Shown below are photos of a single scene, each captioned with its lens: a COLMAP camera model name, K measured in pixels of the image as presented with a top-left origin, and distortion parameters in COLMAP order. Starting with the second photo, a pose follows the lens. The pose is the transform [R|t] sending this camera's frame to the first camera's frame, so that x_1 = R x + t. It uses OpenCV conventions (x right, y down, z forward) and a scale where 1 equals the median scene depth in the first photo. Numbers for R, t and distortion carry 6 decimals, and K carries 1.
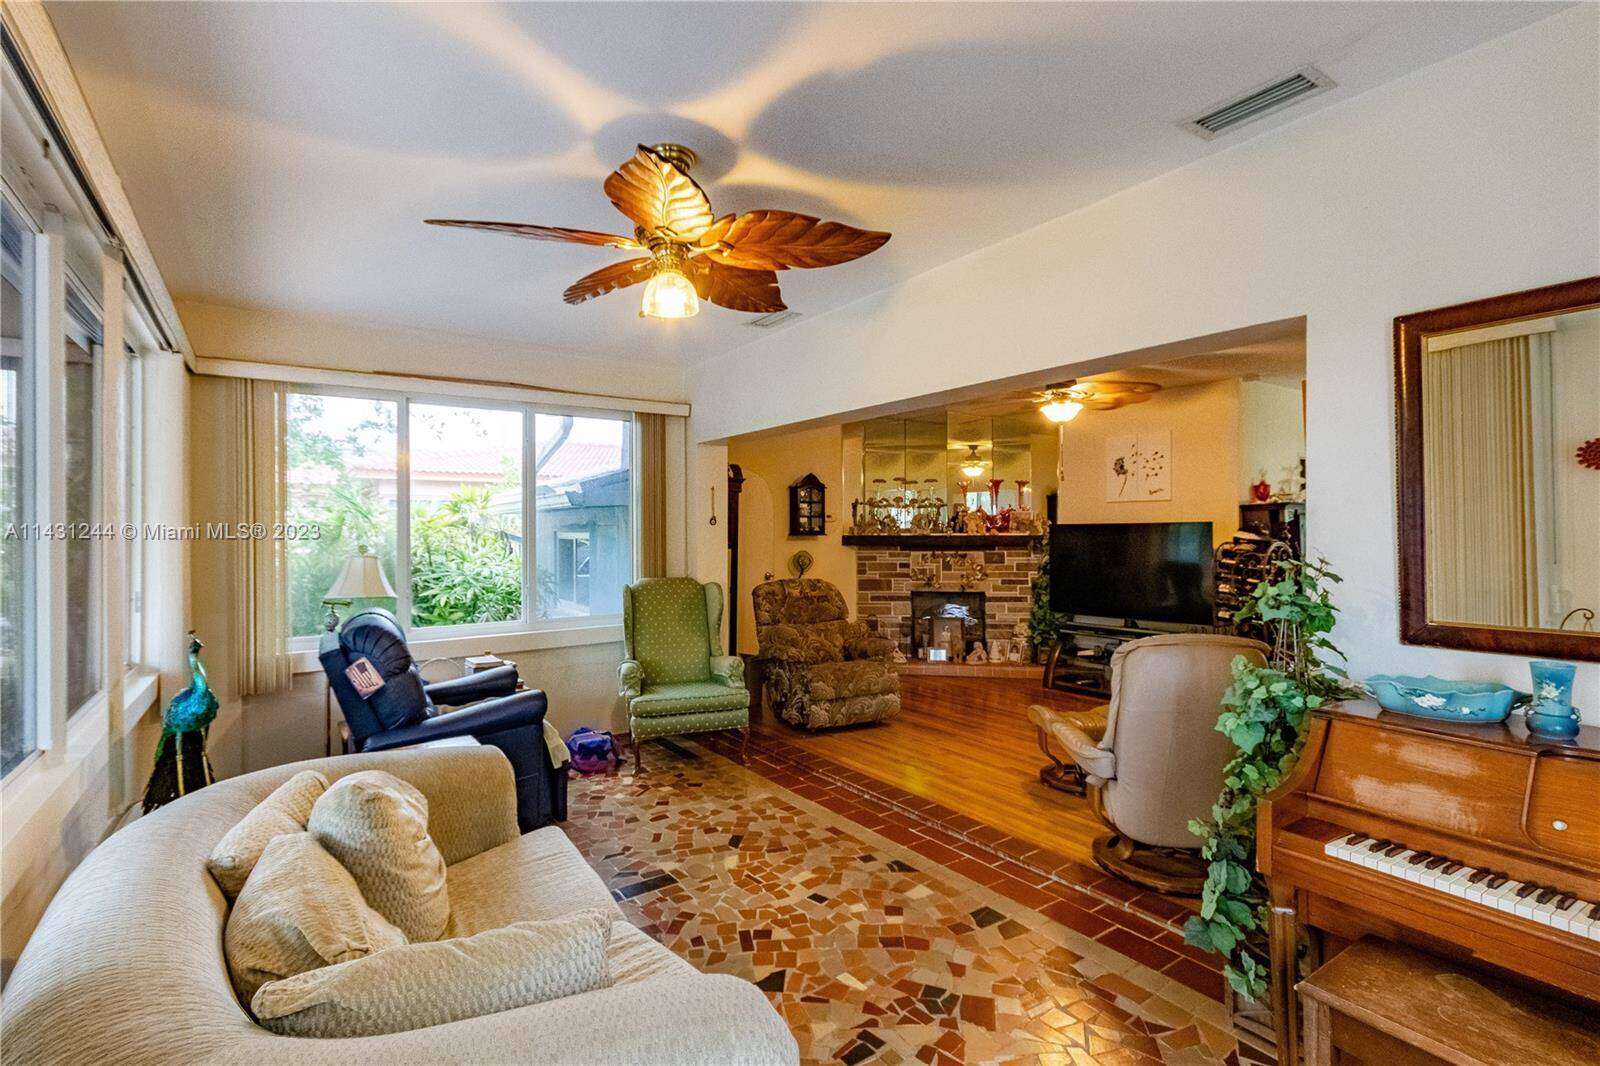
lens RADIAL K [[734.0, 0, 794.5], [0, 734.0, 530.0], [0, 0, 1]] dist [-0.000736, 0.000039]
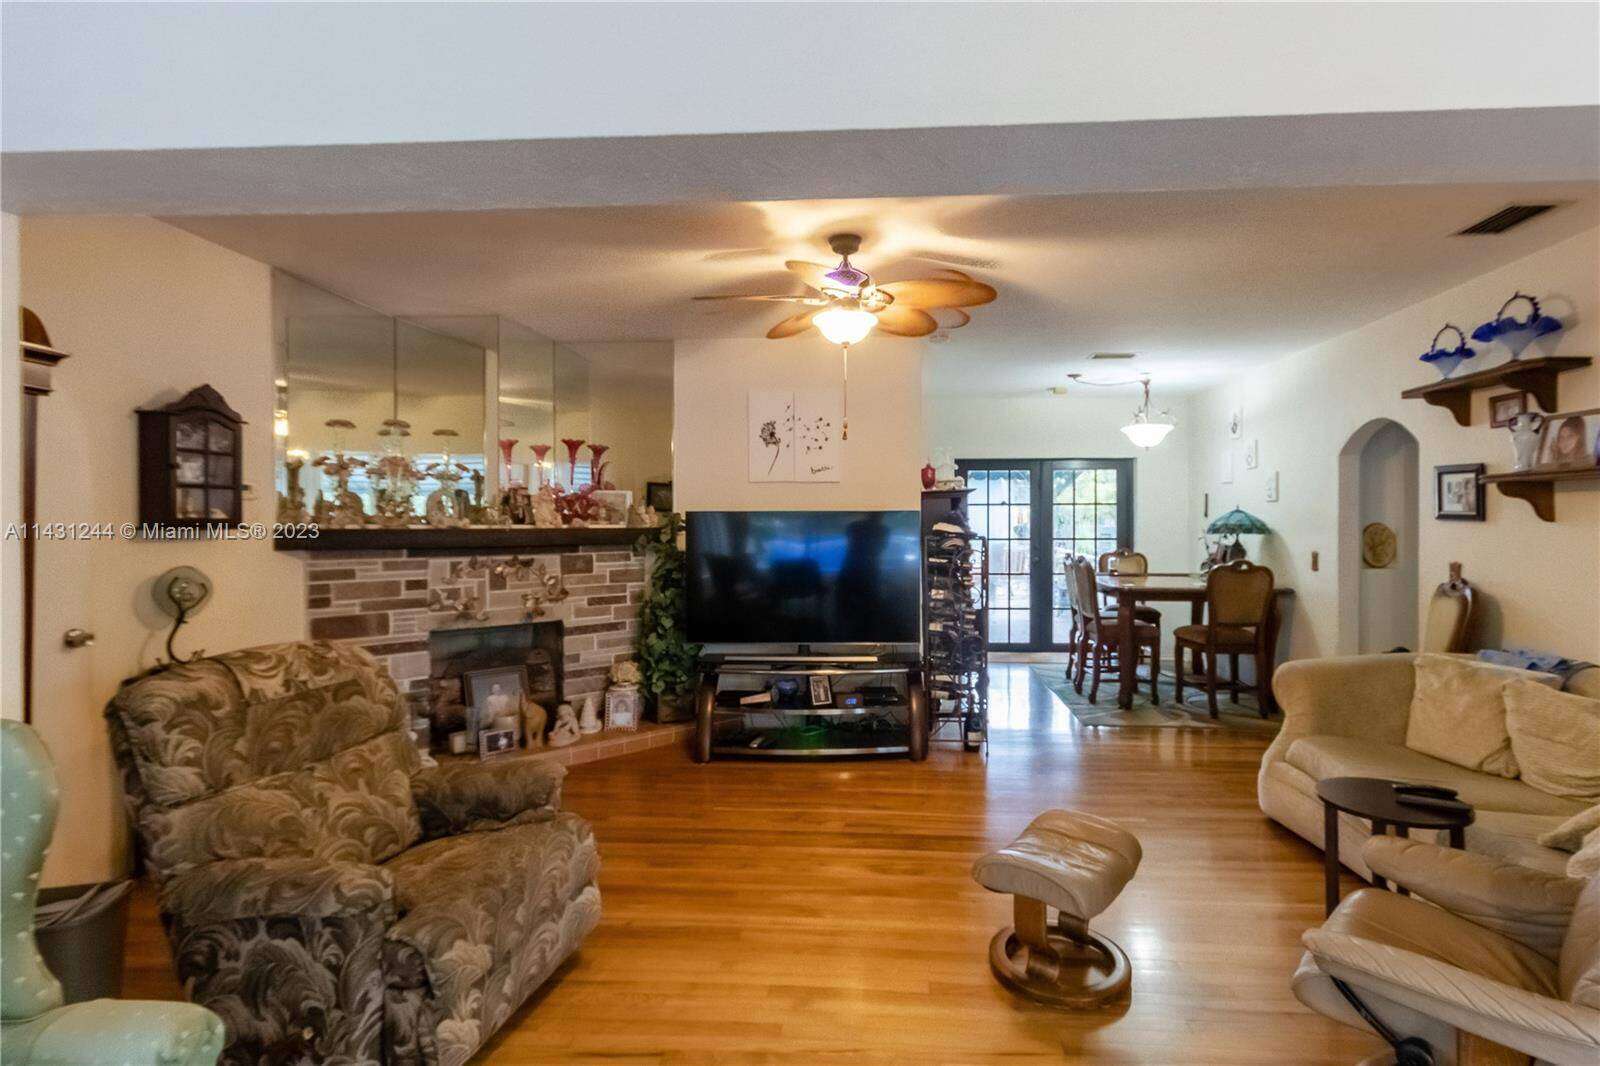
lens RADIAL K [[734.0, 0, 794.5], [0, 734.0, 530.0], [0, 0, 1]] dist [-0.000736, 0.000039]
pose [[0.626809, -0.005803, 0.779151, -0.098109], [-0.004009, 0.999935, 0.010672, 0.001383], [-0.779163, -0.009813, 0.626745, 0.462358]]
